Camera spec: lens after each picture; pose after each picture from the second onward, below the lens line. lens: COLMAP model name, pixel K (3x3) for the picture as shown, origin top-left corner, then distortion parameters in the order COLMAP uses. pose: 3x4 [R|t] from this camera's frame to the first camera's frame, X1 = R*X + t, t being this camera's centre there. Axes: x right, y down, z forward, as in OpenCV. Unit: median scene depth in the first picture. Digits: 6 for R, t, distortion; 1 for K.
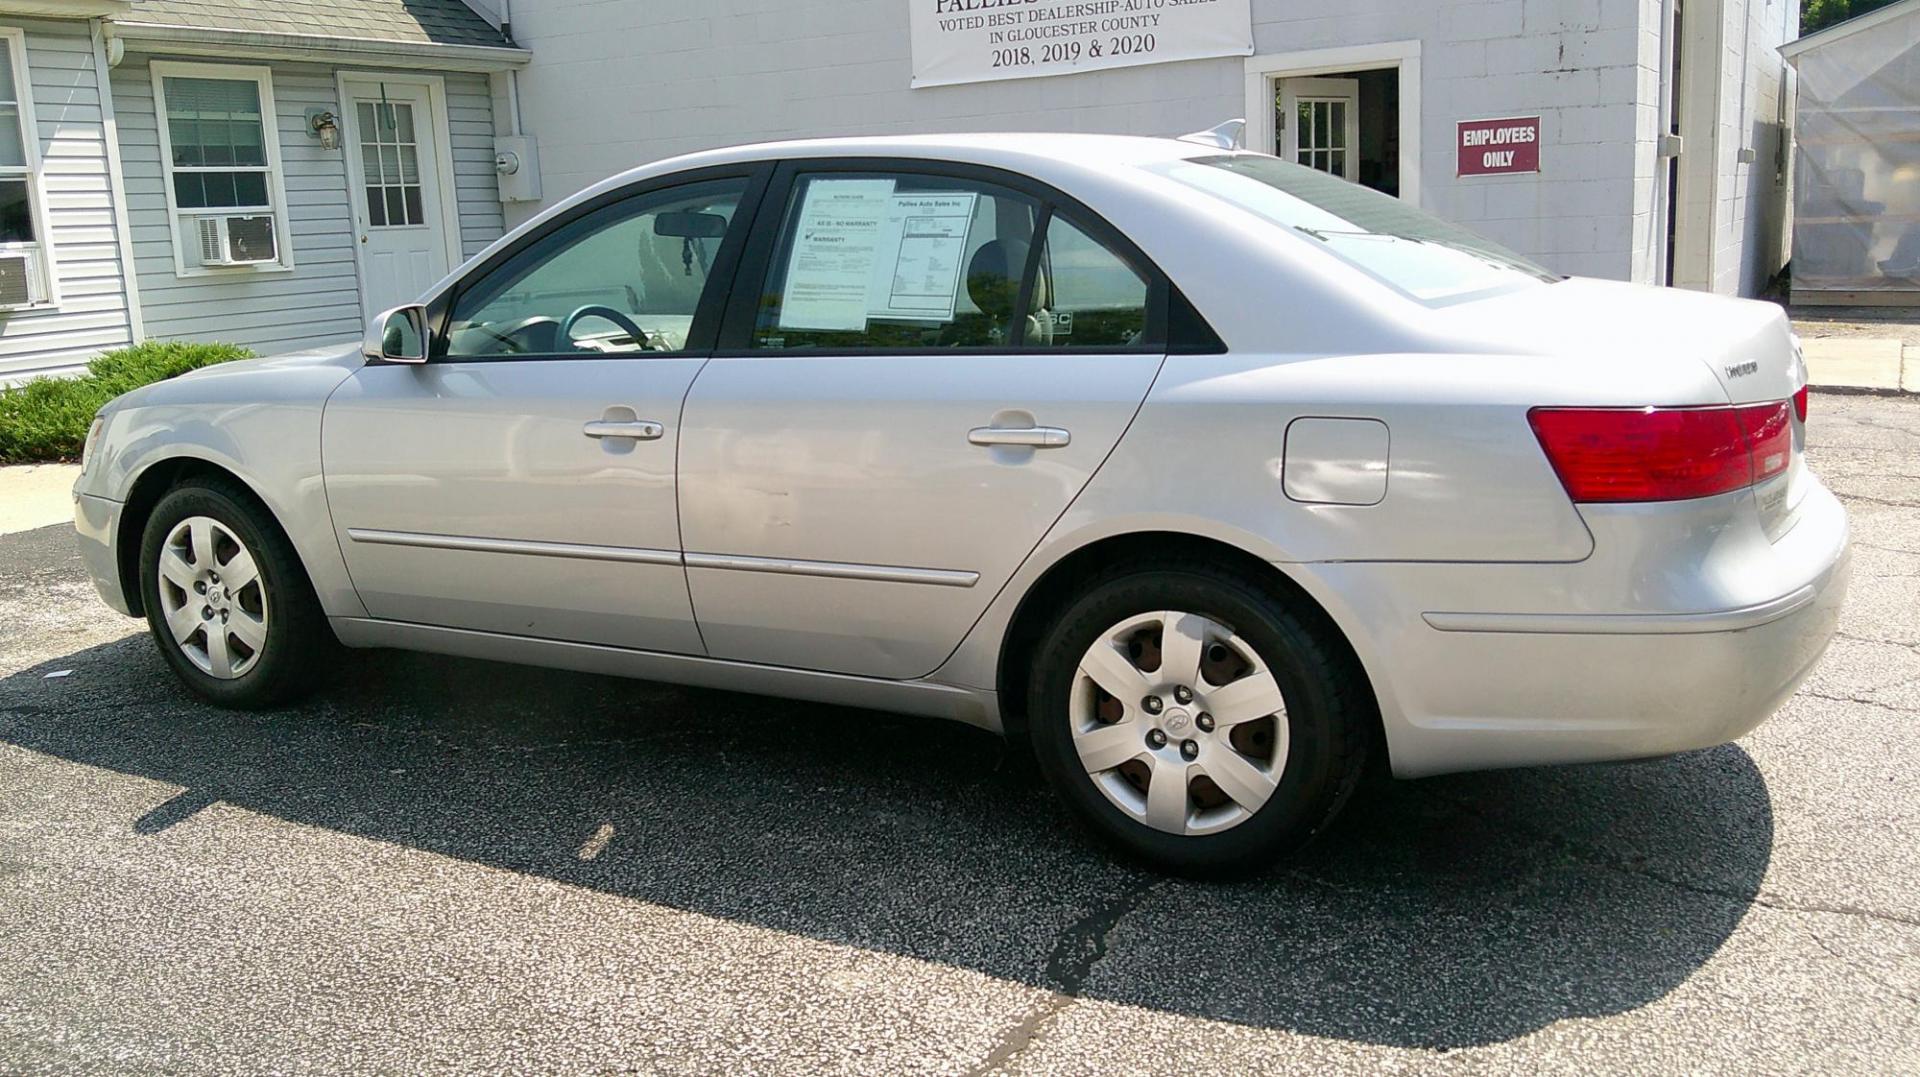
lens RADIAL K [[1637.6, 0, 991.4], [0, 1637.6, 526.5], [0, 0, 1]] dist [0.068552, -0.170697]
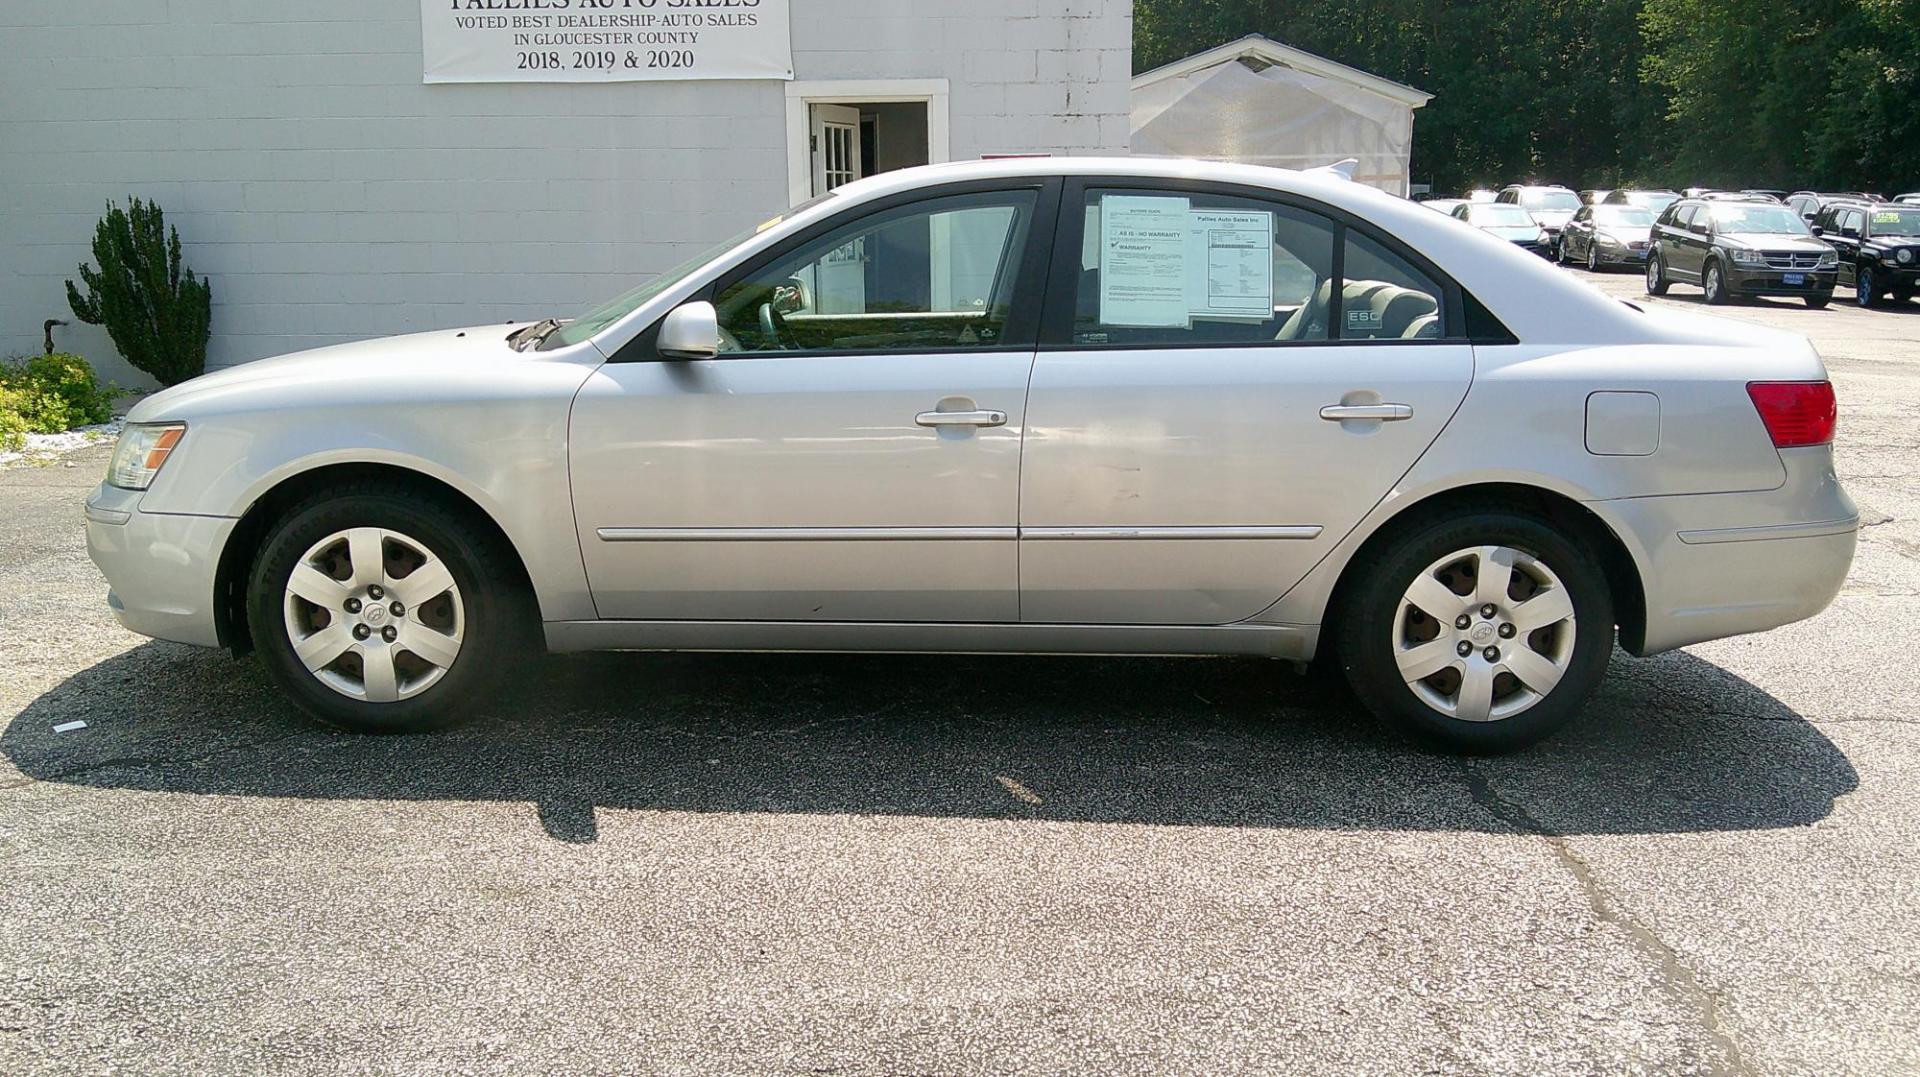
lens RADIAL K [[1622.3, 0, 960.0], [0, 1622.3, 538.5], [0, 0, 1]] dist [0.065719, -0.169802]
pose [[0.890756, -0.052069, 0.451490, -0.257642], [0.051863, 0.998572, 0.012839, 0.002534], [-0.451514, 0.011979, 0.892184, 0.015432]]
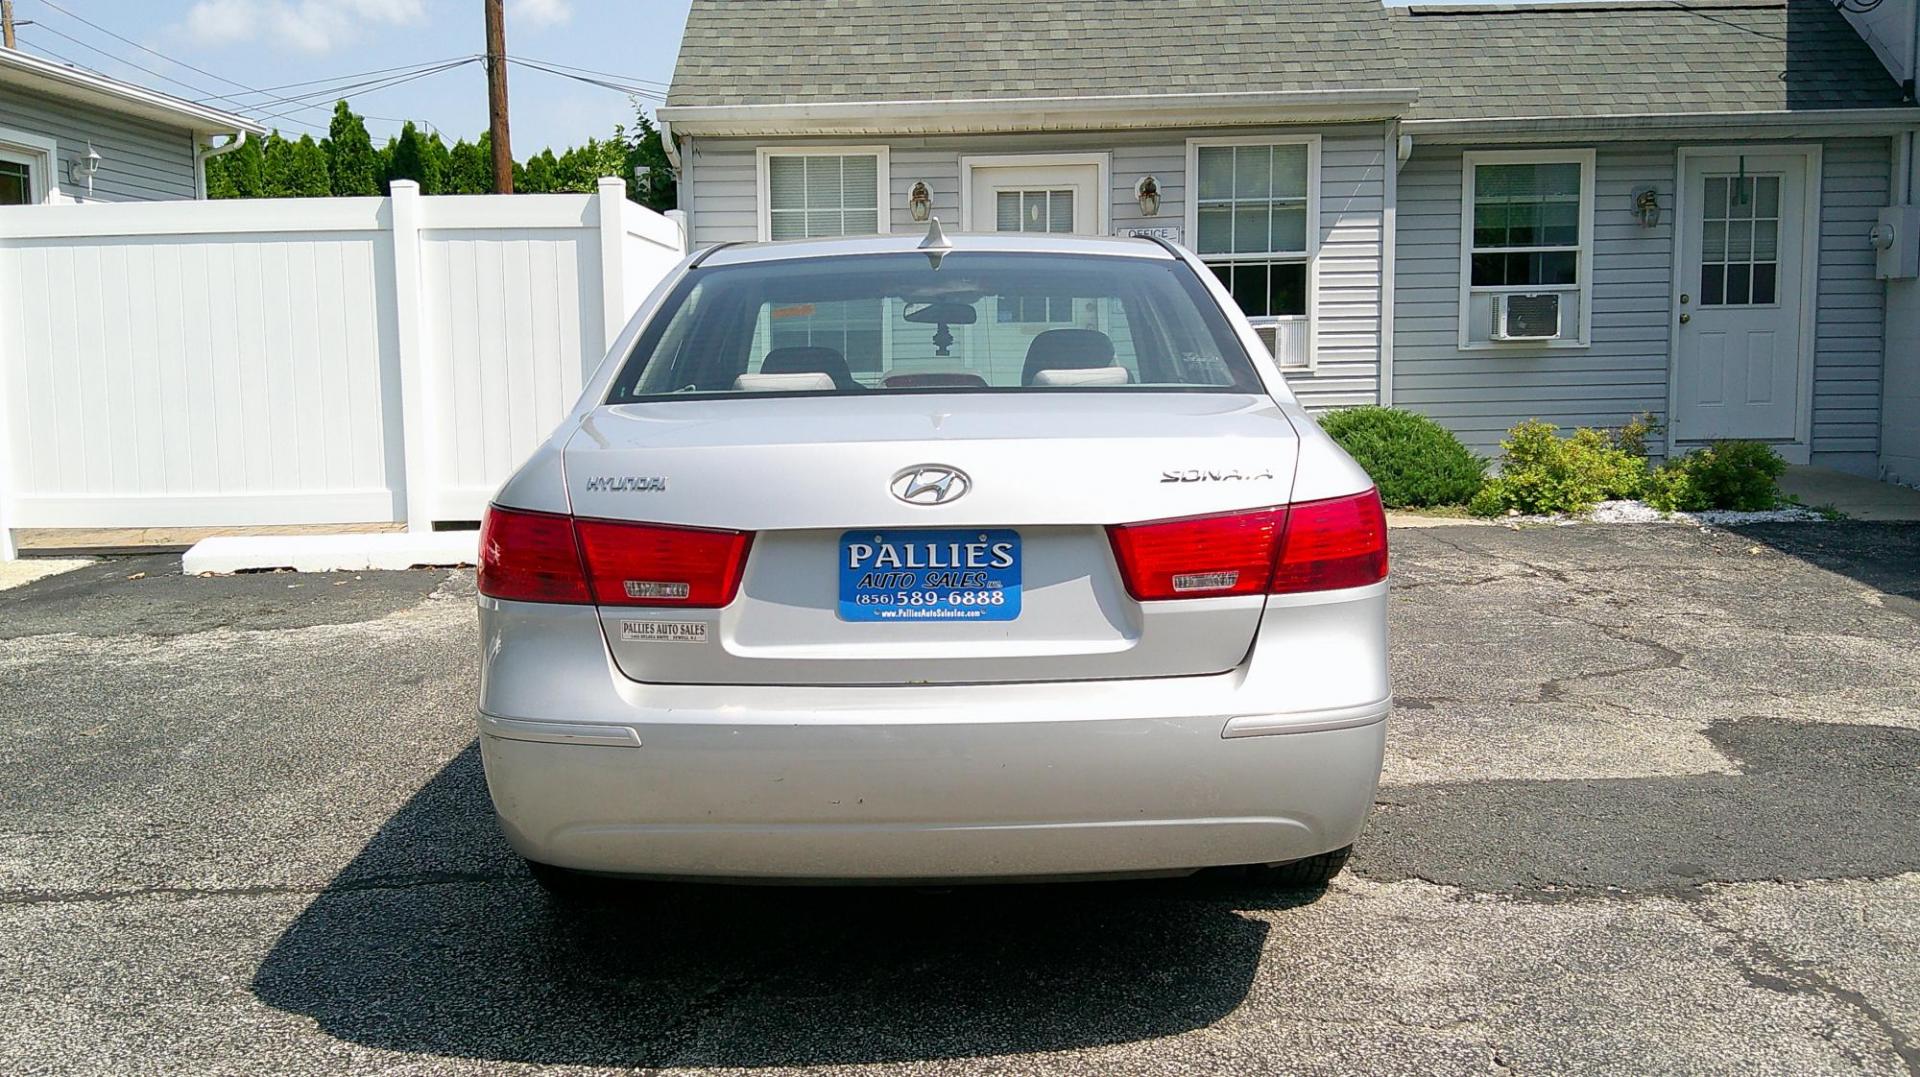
lens RADIAL K [[1690.2, 0, 922.7], [0, 1690.2, 542.0], [0, 0, 1]] dist [0.048593, -0.168004]
pose [[0.474575, 0.130276, -0.870521, 0.390590], [-0.163212, 0.984860, 0.058410, -0.041237], [0.864951, 0.114360, 0.488653, 0.196377]]
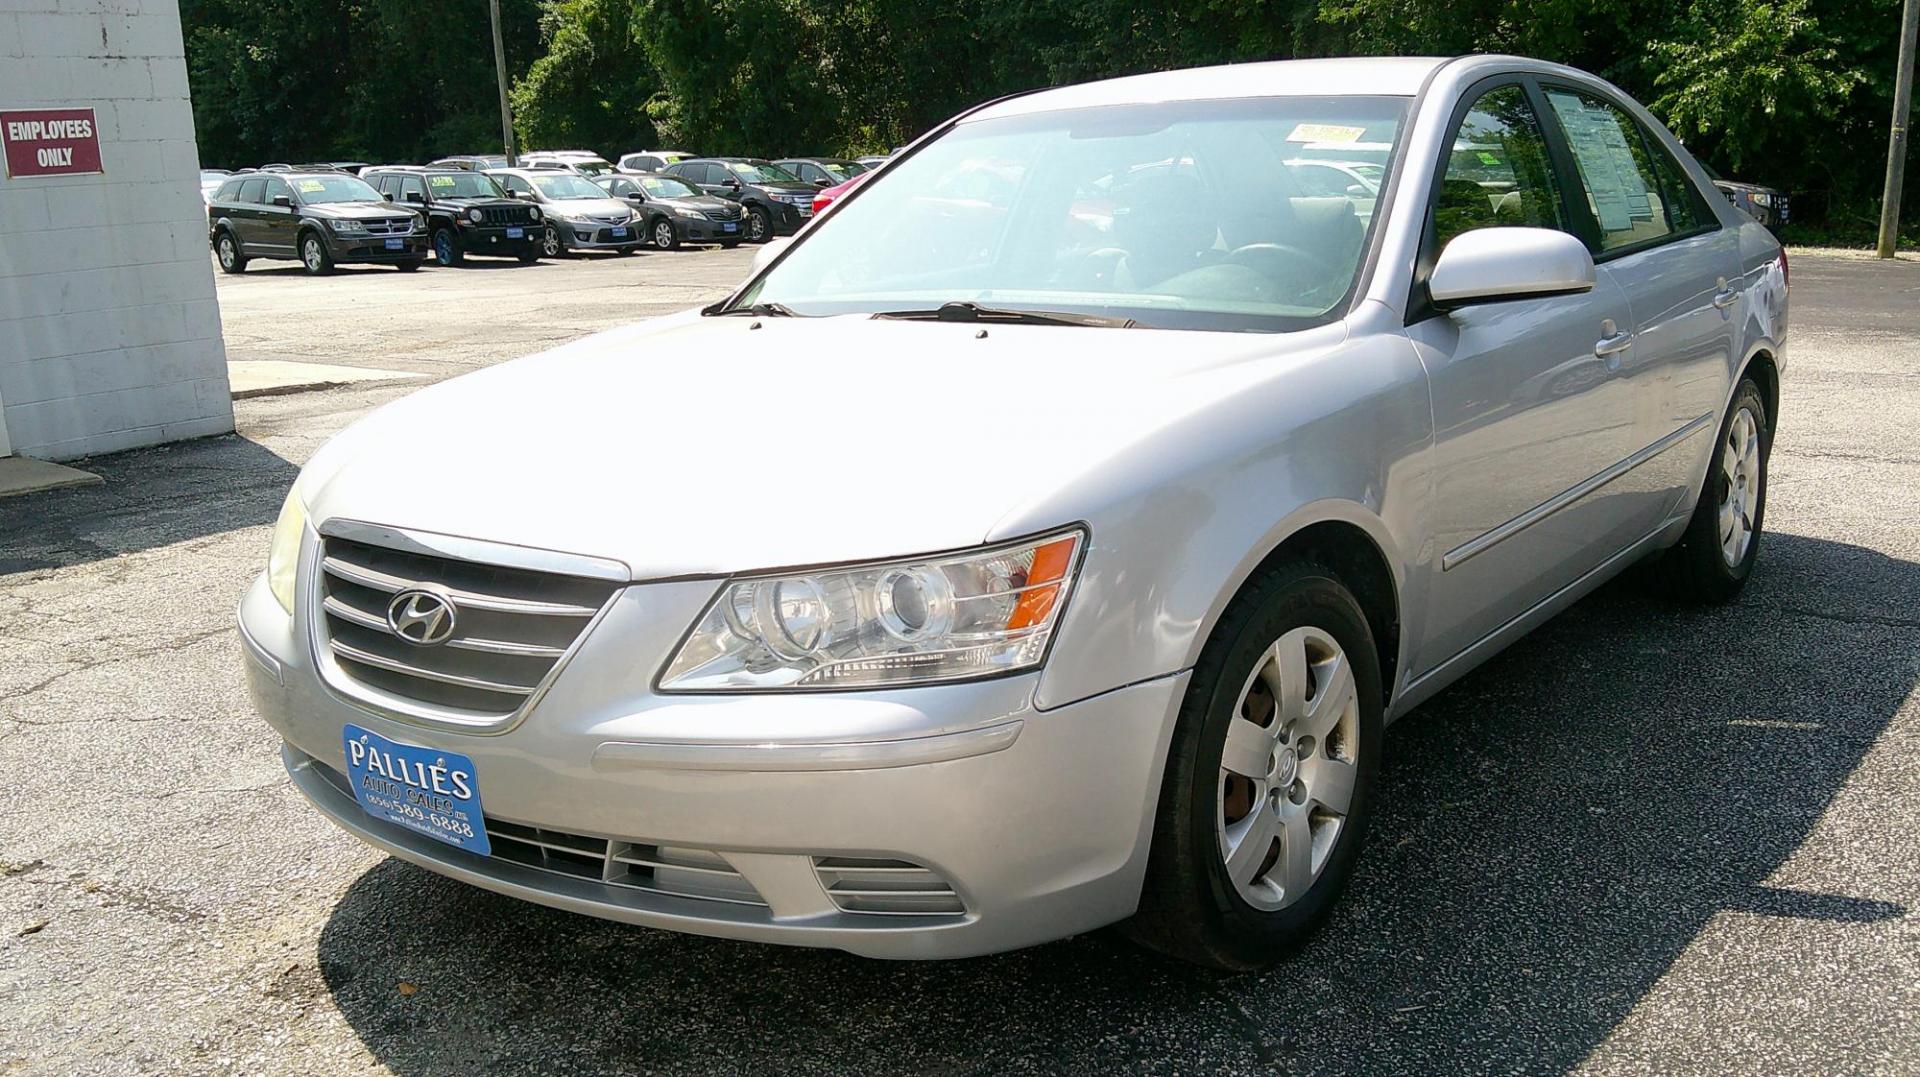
lens RADIAL K [[1653.6, 0, 889.5], [0, 1653.6, 542.6], [0, 0, 1]] dist [0.080029, -0.157842]
pose [[0.222687, -0.192948, 0.955605, -0.455783], [0.219149, 0.965039, 0.143784, -0.064227], [-0.949939, 0.177401, 0.257186, 0.421956]]
